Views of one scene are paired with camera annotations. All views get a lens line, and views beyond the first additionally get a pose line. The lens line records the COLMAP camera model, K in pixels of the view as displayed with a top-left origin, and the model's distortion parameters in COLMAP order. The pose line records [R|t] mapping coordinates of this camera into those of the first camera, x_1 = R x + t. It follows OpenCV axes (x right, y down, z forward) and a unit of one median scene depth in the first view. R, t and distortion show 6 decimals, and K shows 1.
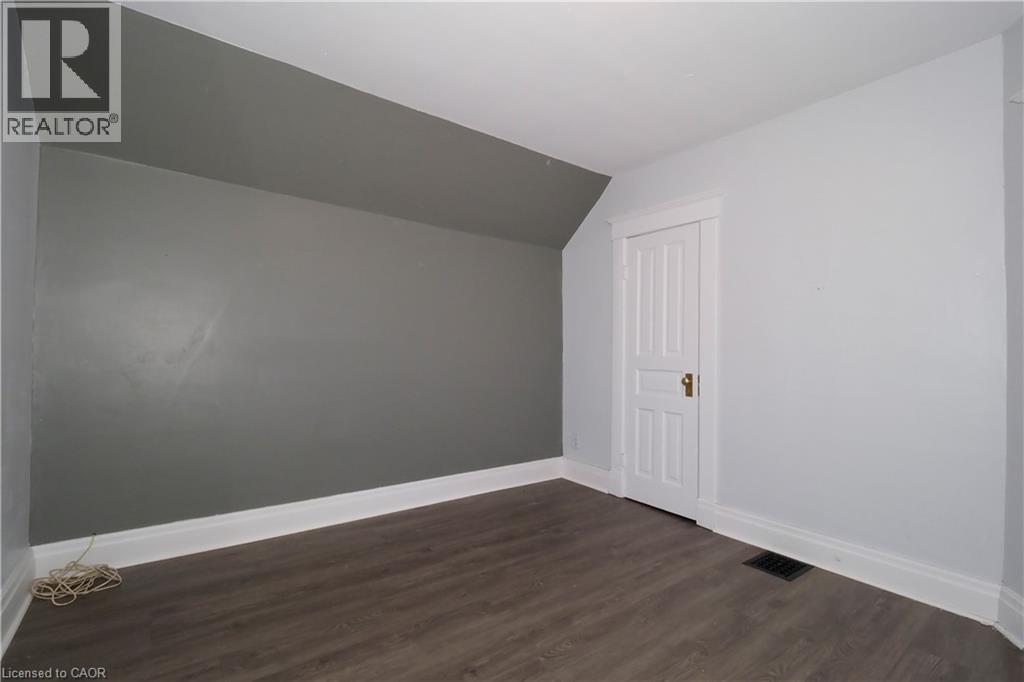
lens RADIAL K [[466.1, 0, 513.5], [0, 466.1, 342.2], [0, 0, 1]] dist [-0.001437, -0.000683]
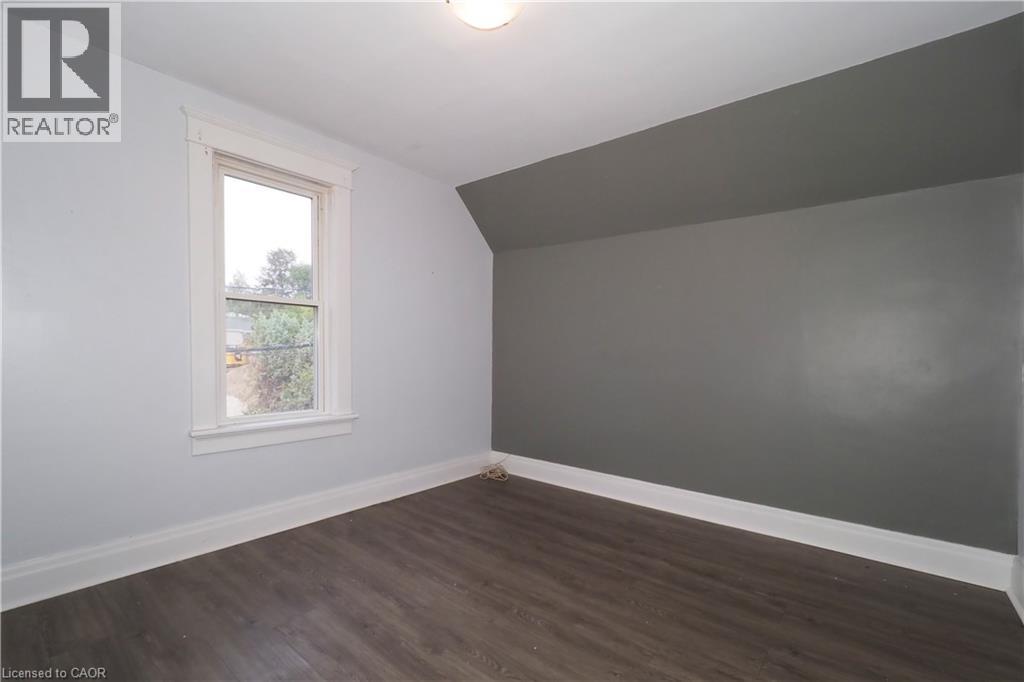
lens RADIAL K [[466.1, 0, 513.1], [0, 466.1, 347.8], [0, 0, 1]] dist [-0.001437, -0.000683]
pose [[0.242164, -0.010894, -0.970174, 0.980040], [0.004307, 0.999939, -0.010153, -0.010537], [0.970226, -0.001720, 0.242197, 0.530056]]
